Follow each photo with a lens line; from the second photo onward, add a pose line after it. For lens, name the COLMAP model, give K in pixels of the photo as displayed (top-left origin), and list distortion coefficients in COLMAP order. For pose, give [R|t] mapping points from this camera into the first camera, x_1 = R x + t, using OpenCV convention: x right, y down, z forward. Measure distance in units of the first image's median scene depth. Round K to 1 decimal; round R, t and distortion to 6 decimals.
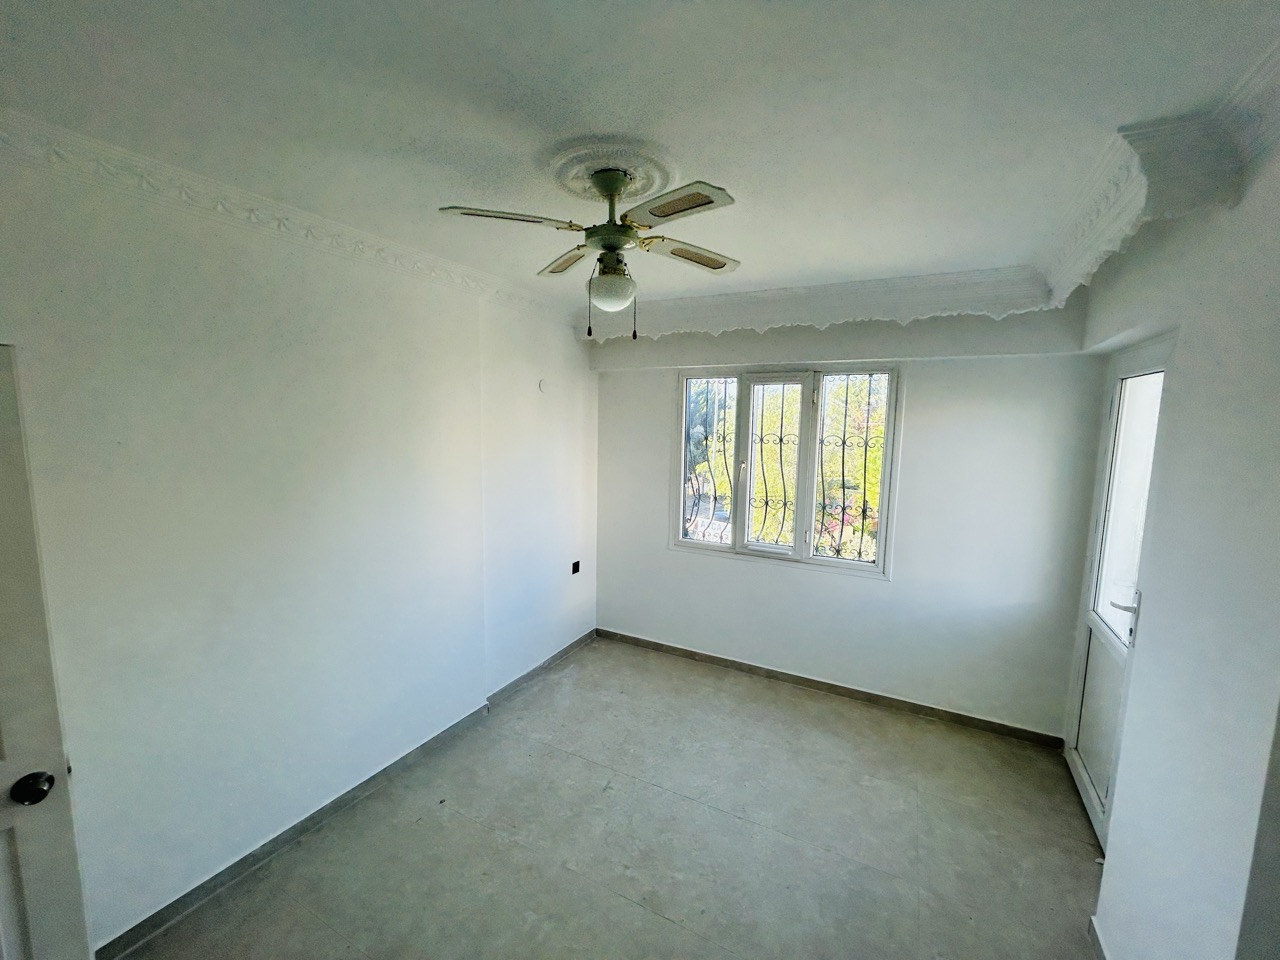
lens RADIAL K [[512.8, 0, 640.5], [0, 512.8, 480.8], [0, 0, 1]] dist [-0.001936, 0.000076]
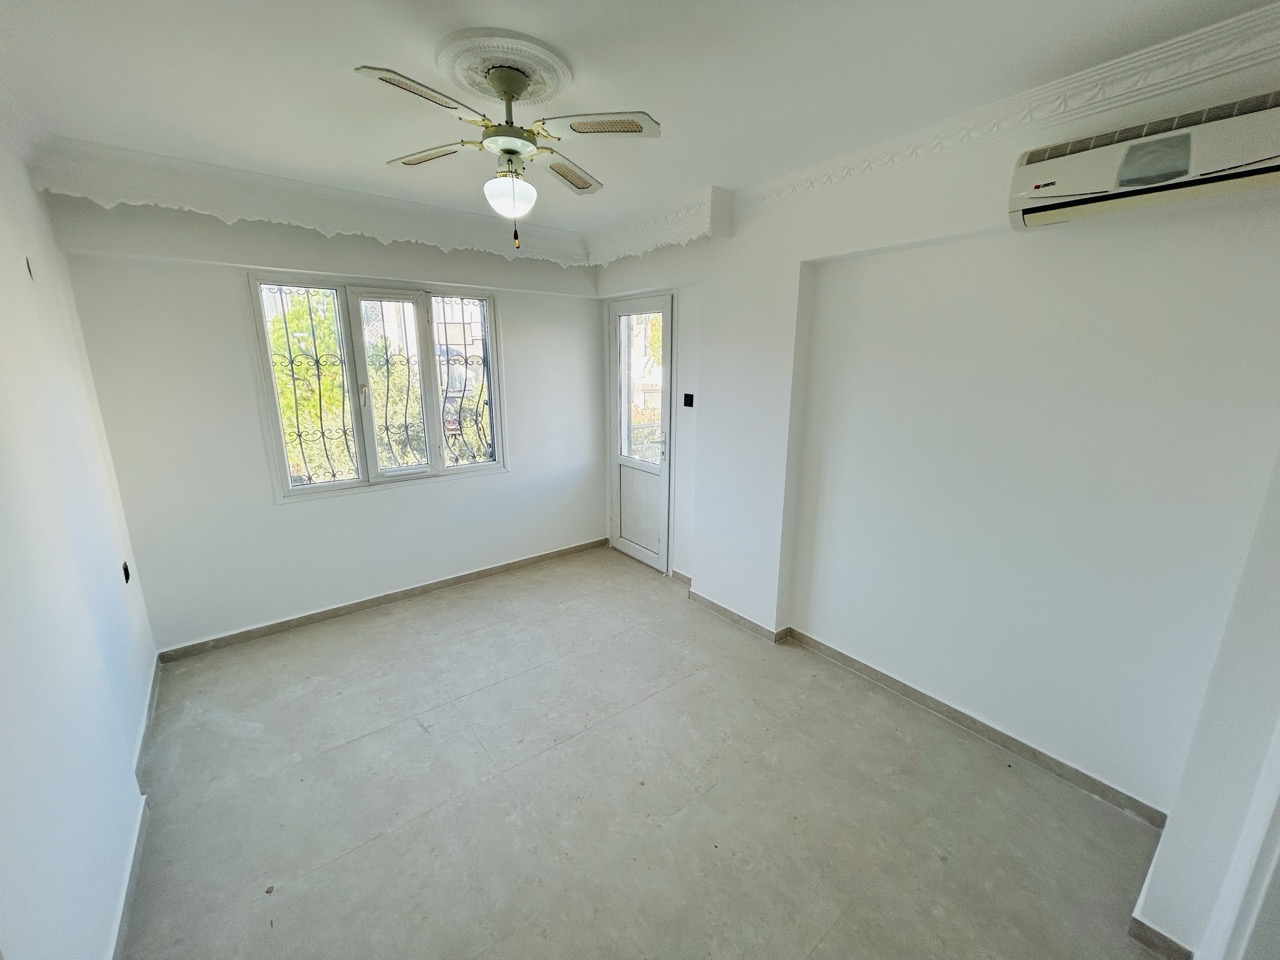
lens RADIAL K [[512.8, 0, 640.5], [0, 512.8, 480.8], [0, 0, 1]] dist [-0.001936, 0.000076]
pose [[0.400155, -0.227200, 0.887838, -0.495731], [0.112470, 0.973634, 0.198464, 0.003498], [-0.909520, 0.020439, 0.415158, 0.177956]]
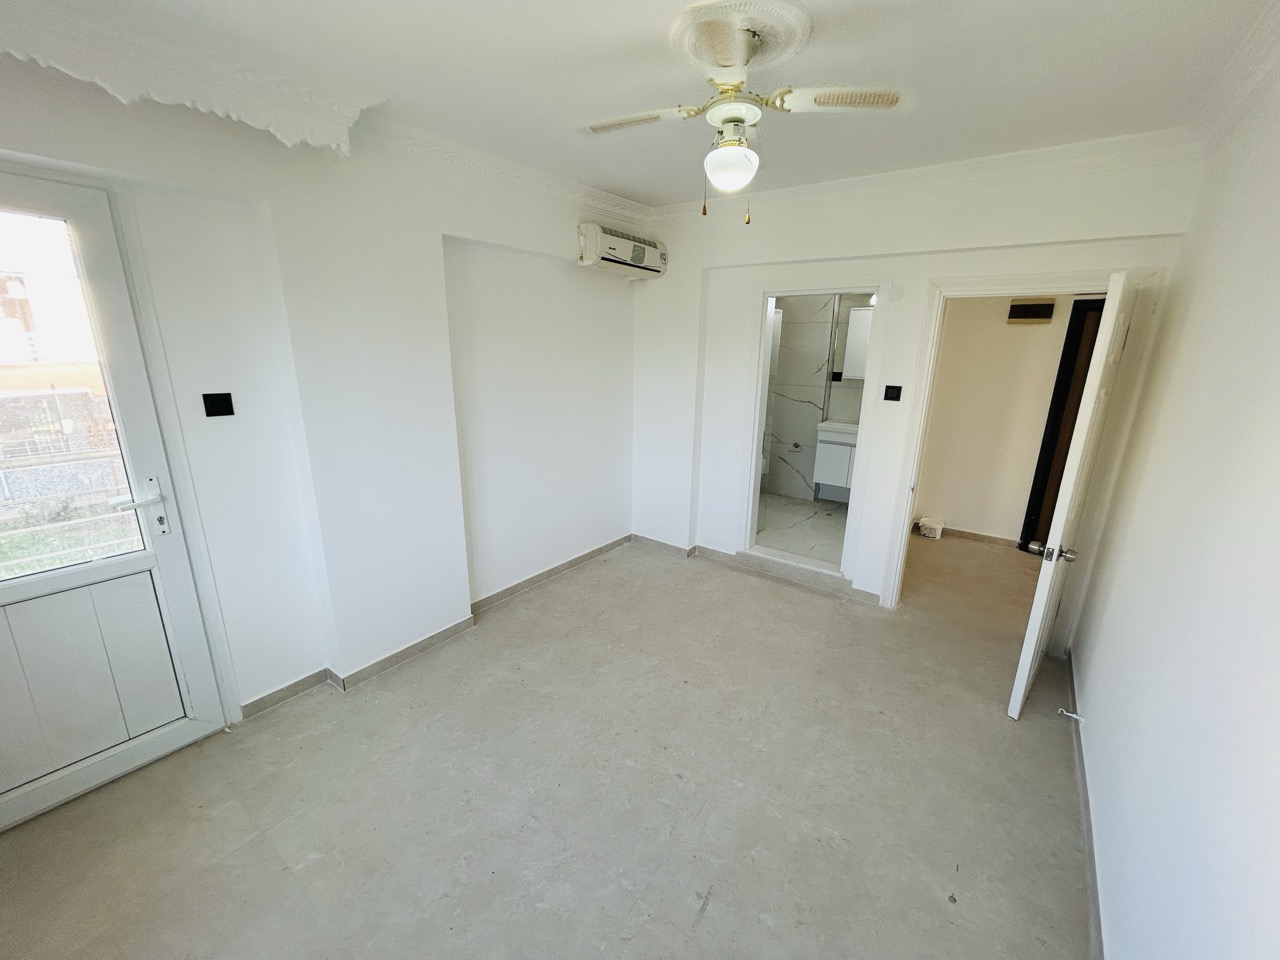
lens RADIAL K [[512.8, 0, 640.5], [0, 512.8, 480.8], [0, 0, 1]] dist [-0.001936, 0.000076]
pose [[-0.990535, -0.067204, 0.119686, -0.019632], [-0.017871, 0.927667, 0.372980, -0.090226], [-0.136094, 0.367311, -0.920088, 1.078252]]
